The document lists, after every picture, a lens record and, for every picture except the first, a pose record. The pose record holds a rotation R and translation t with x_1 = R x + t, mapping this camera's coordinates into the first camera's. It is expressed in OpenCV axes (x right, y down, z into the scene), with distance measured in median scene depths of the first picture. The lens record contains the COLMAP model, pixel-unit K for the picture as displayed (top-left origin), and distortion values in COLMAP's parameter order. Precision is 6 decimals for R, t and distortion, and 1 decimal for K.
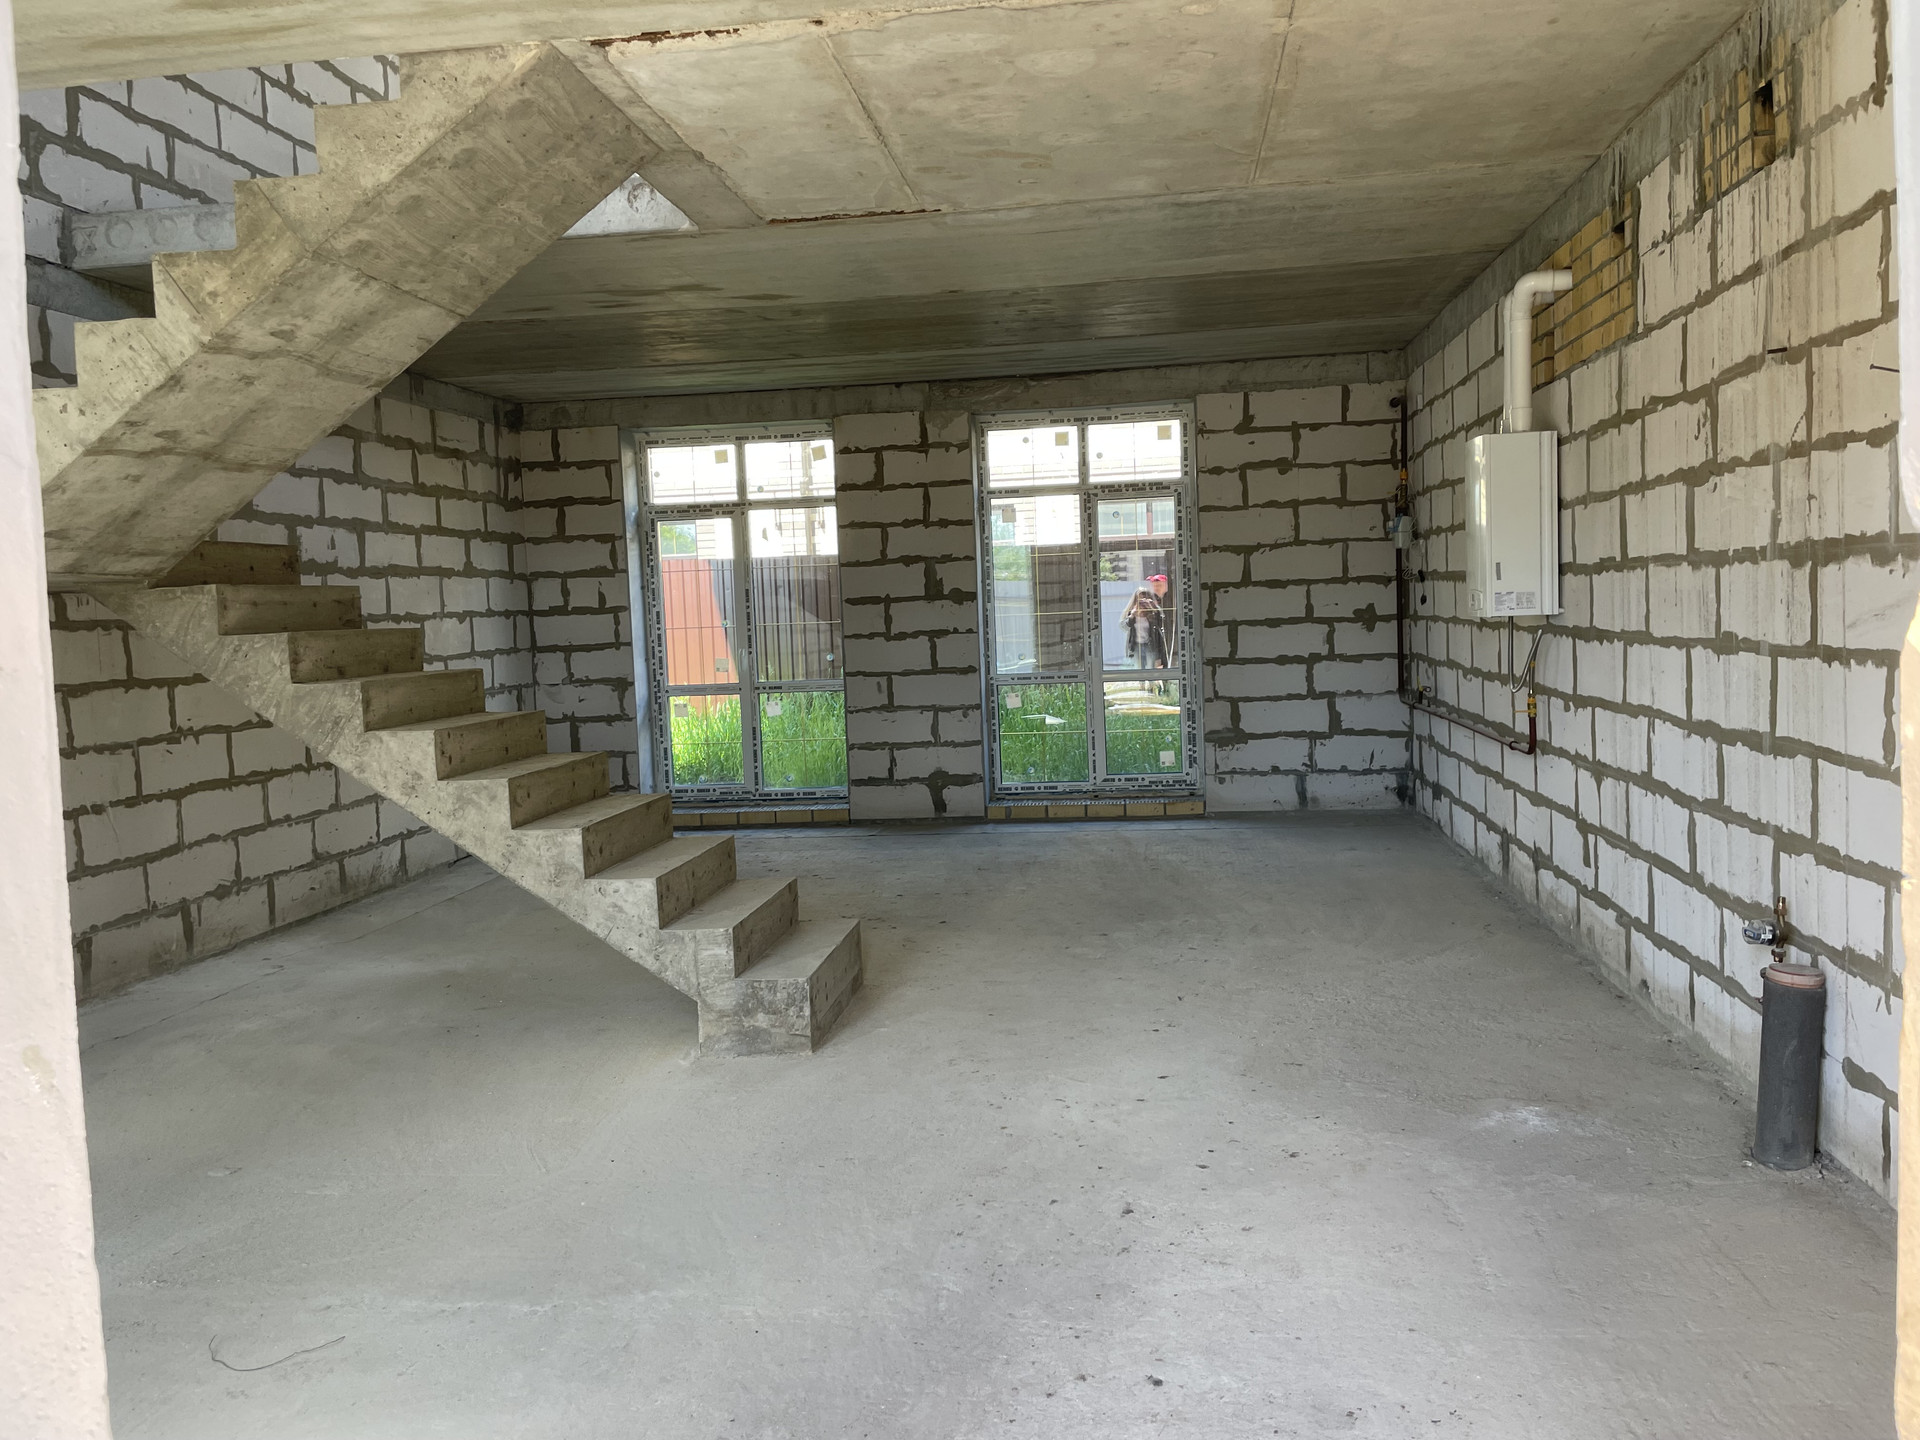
lens RADIAL K [[1466.6, 0, 956.4], [0, 1466.6, 703.5], [0, 0, 1]] dist [0.082316, -0.117223]
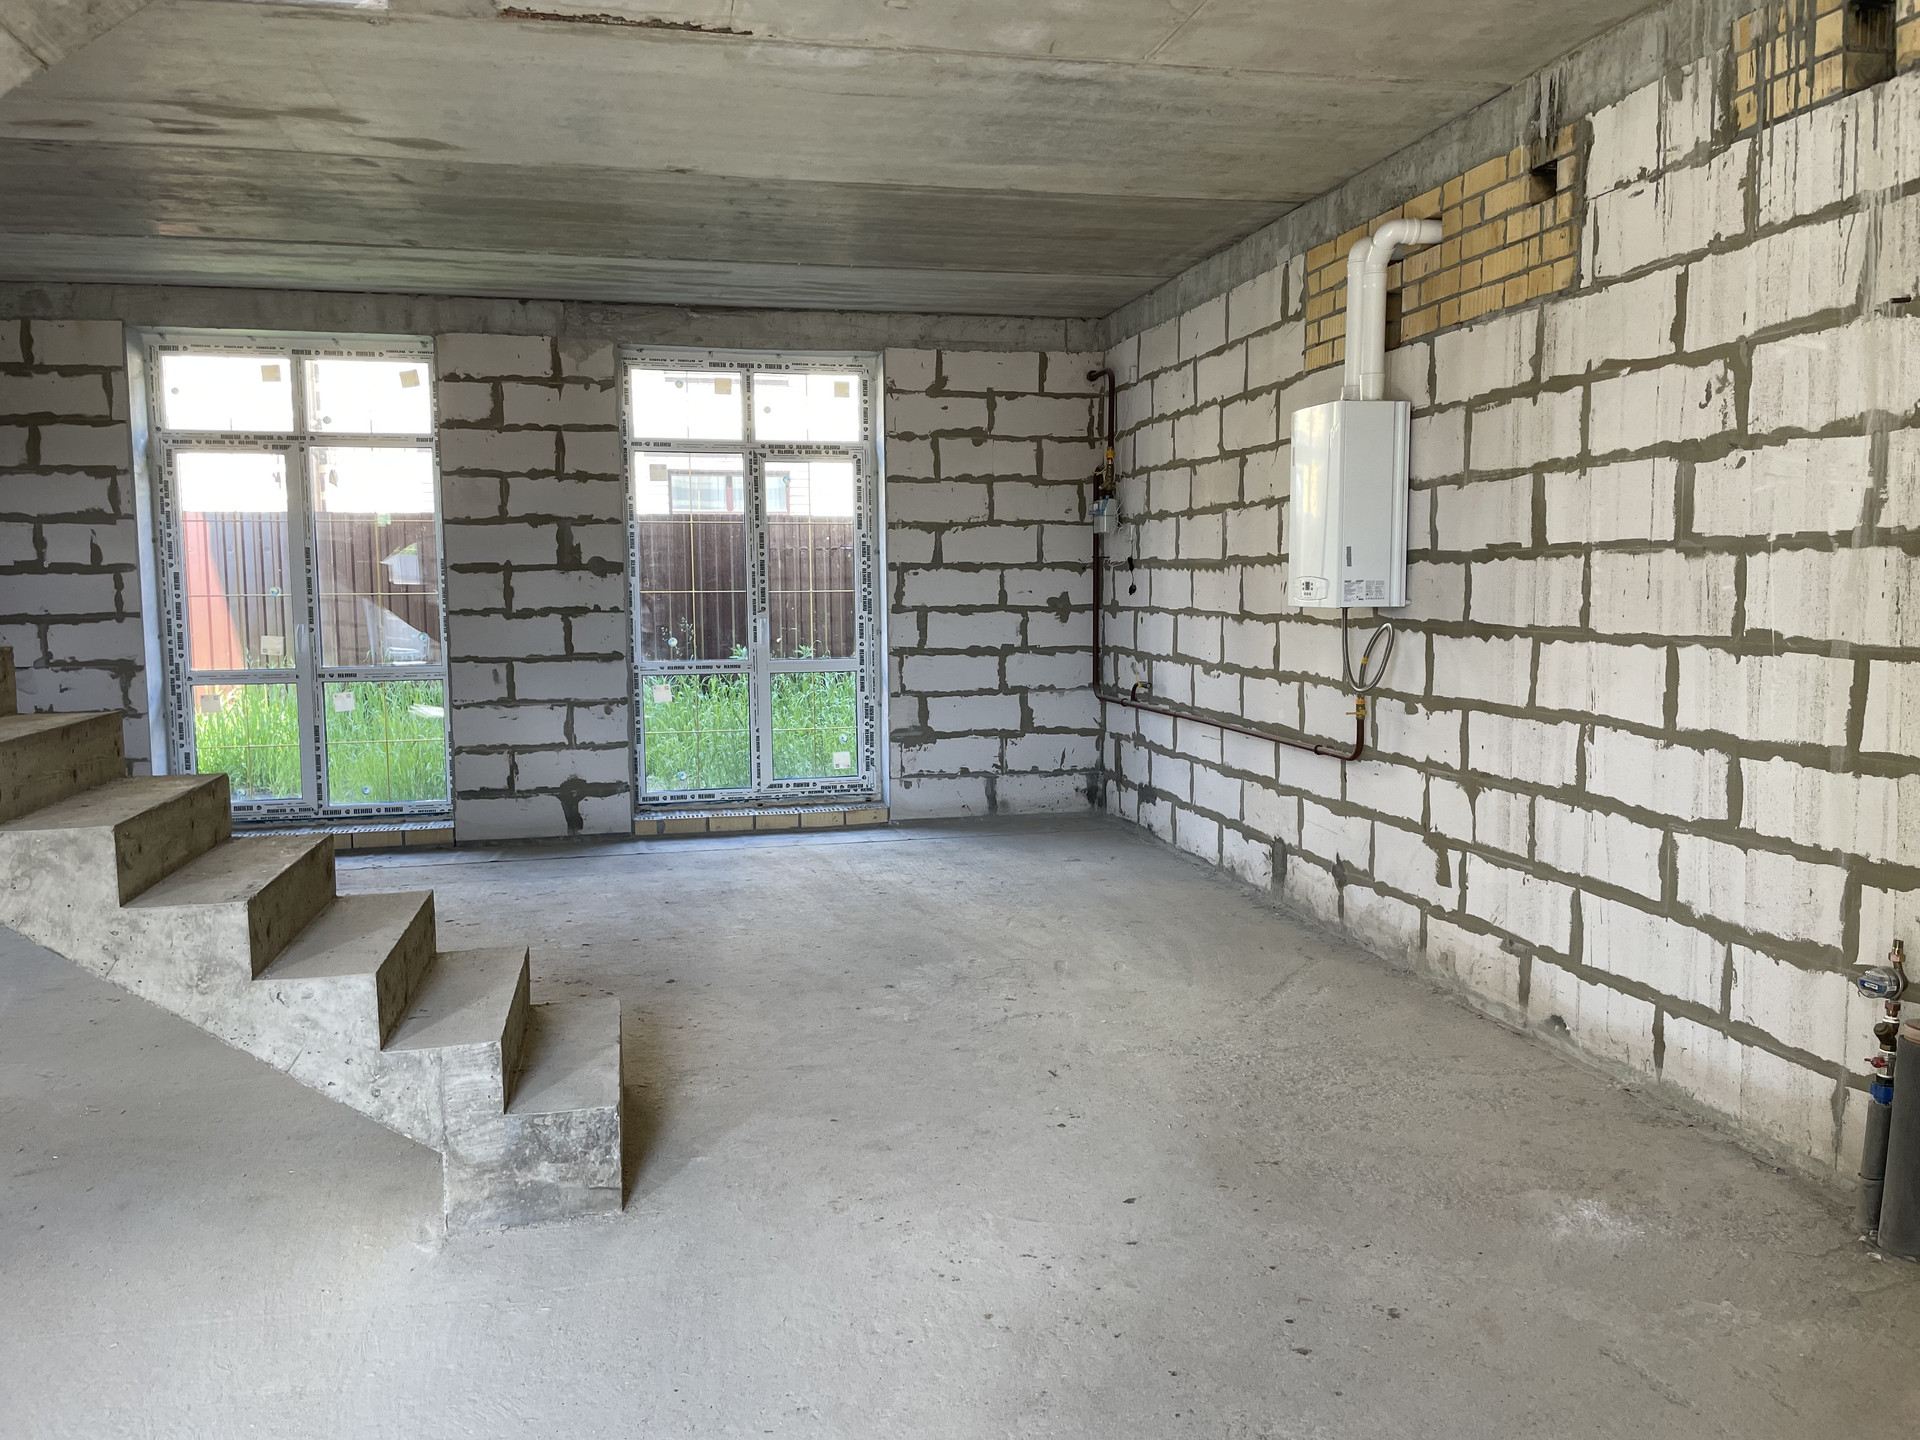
lens RADIAL K [[1466.6, 0, 966.3], [0, 1466.6, 717.2], [0, 0, 1]] dist [0.082316, -0.117223]
pose [[0.936925, 0.000122, 0.349532, -0.132083], [-0.006250, 0.999846, 0.016404, -0.004877], [-0.349476, -0.017554, 0.936781, 0.206906]]
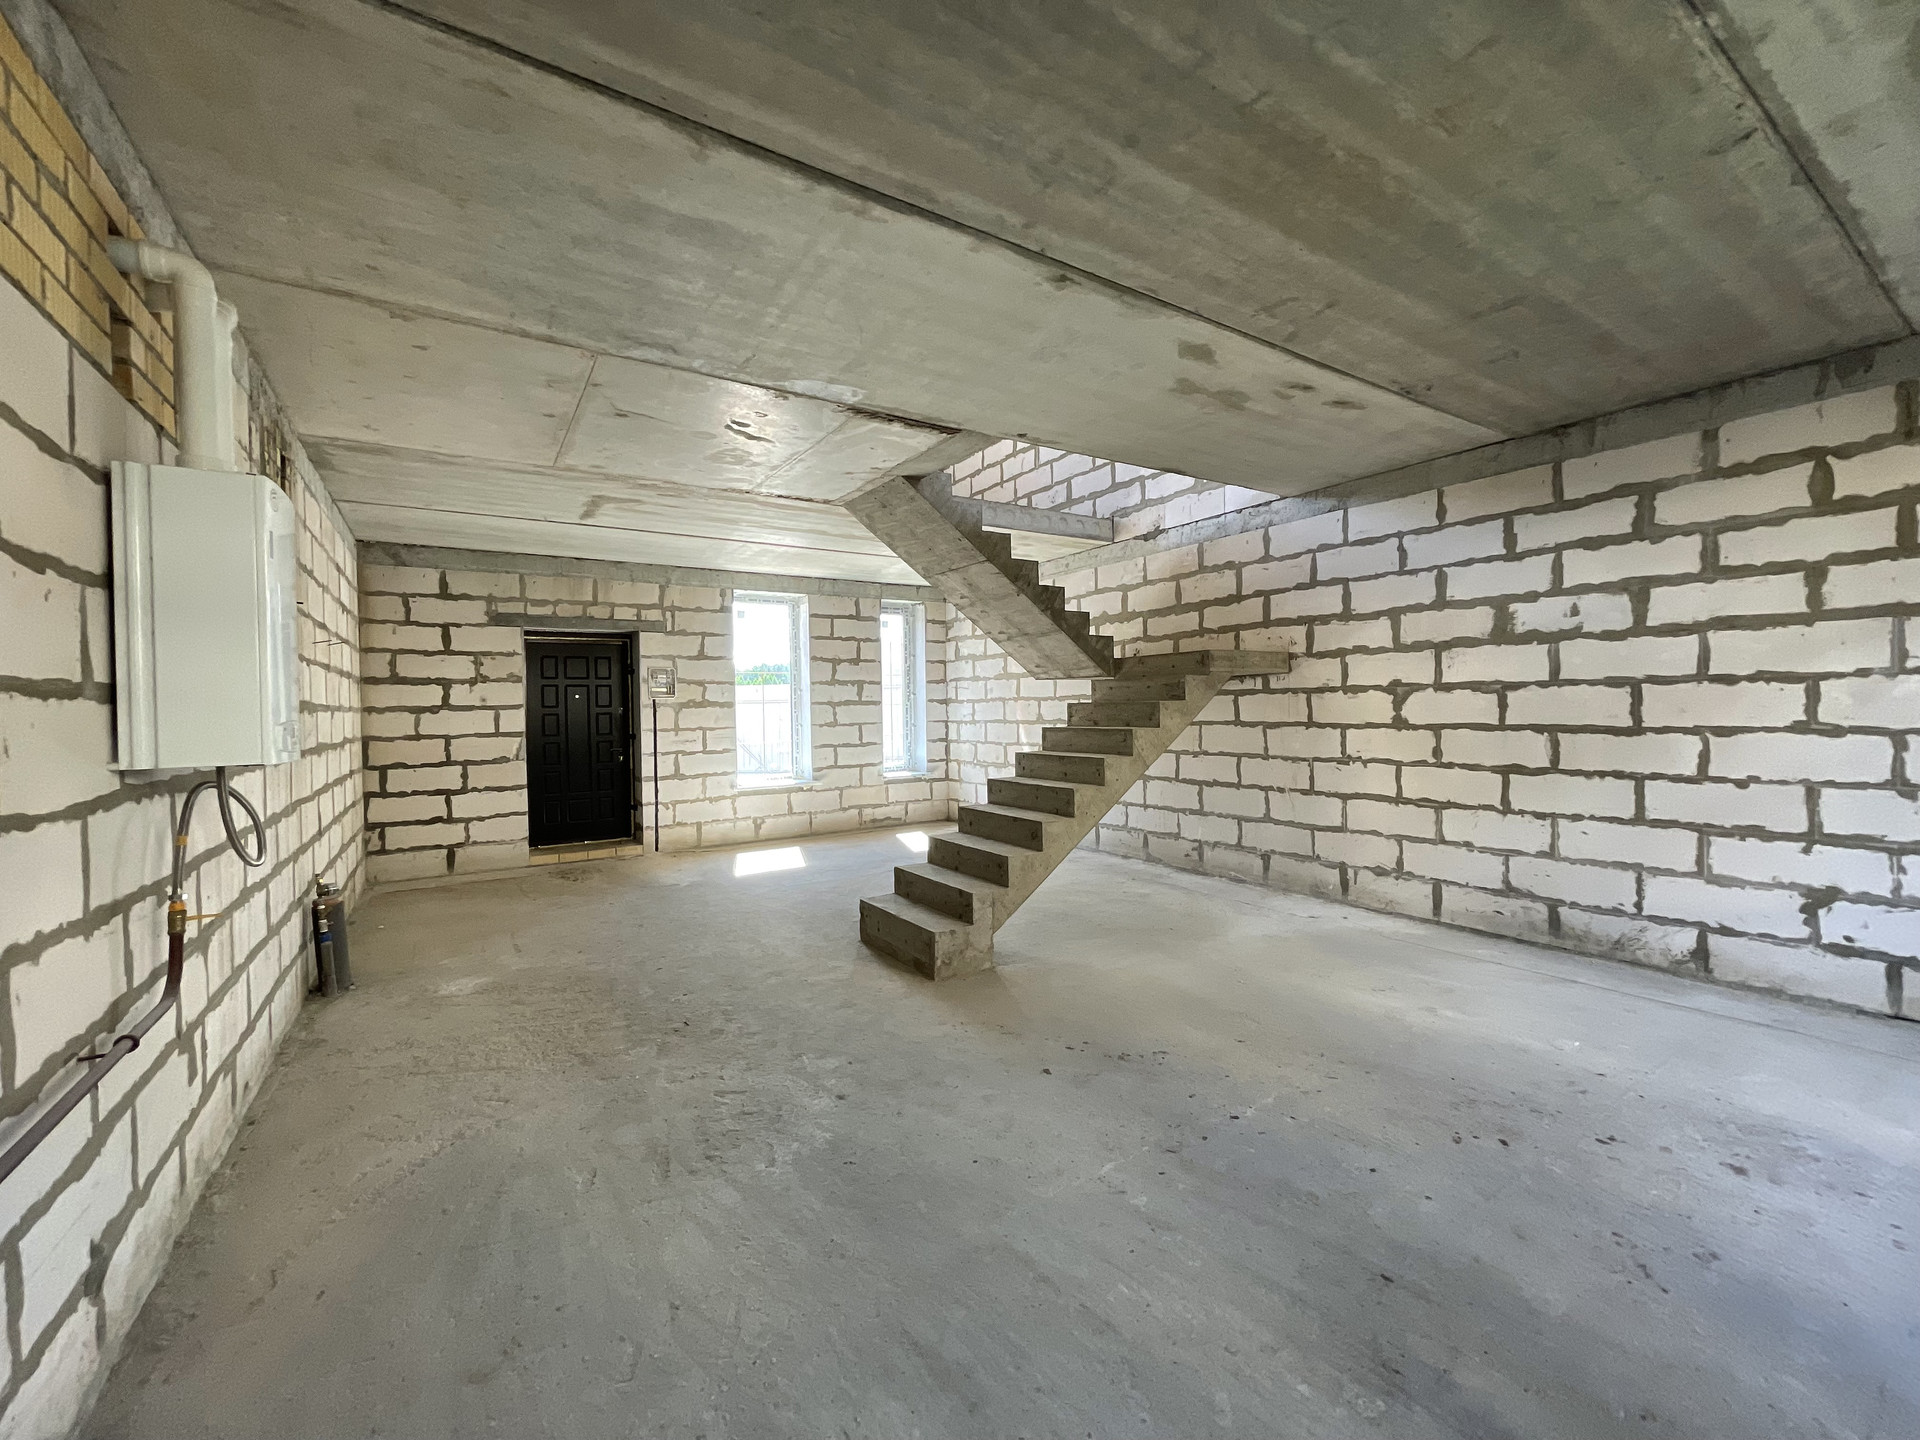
lens RADIAL K [[764.1, 0, 956.2], [0, 764.1, 722.1], [0, 0, 1]] dist [-0.009587, 0.002751]
pose [[-0.752819, 0.068168, -0.654689, 0.296801], [0.005270, 0.995215, 0.097564, -0.093470], [0.658207, 0.069998, -0.749576, 1.243755]]
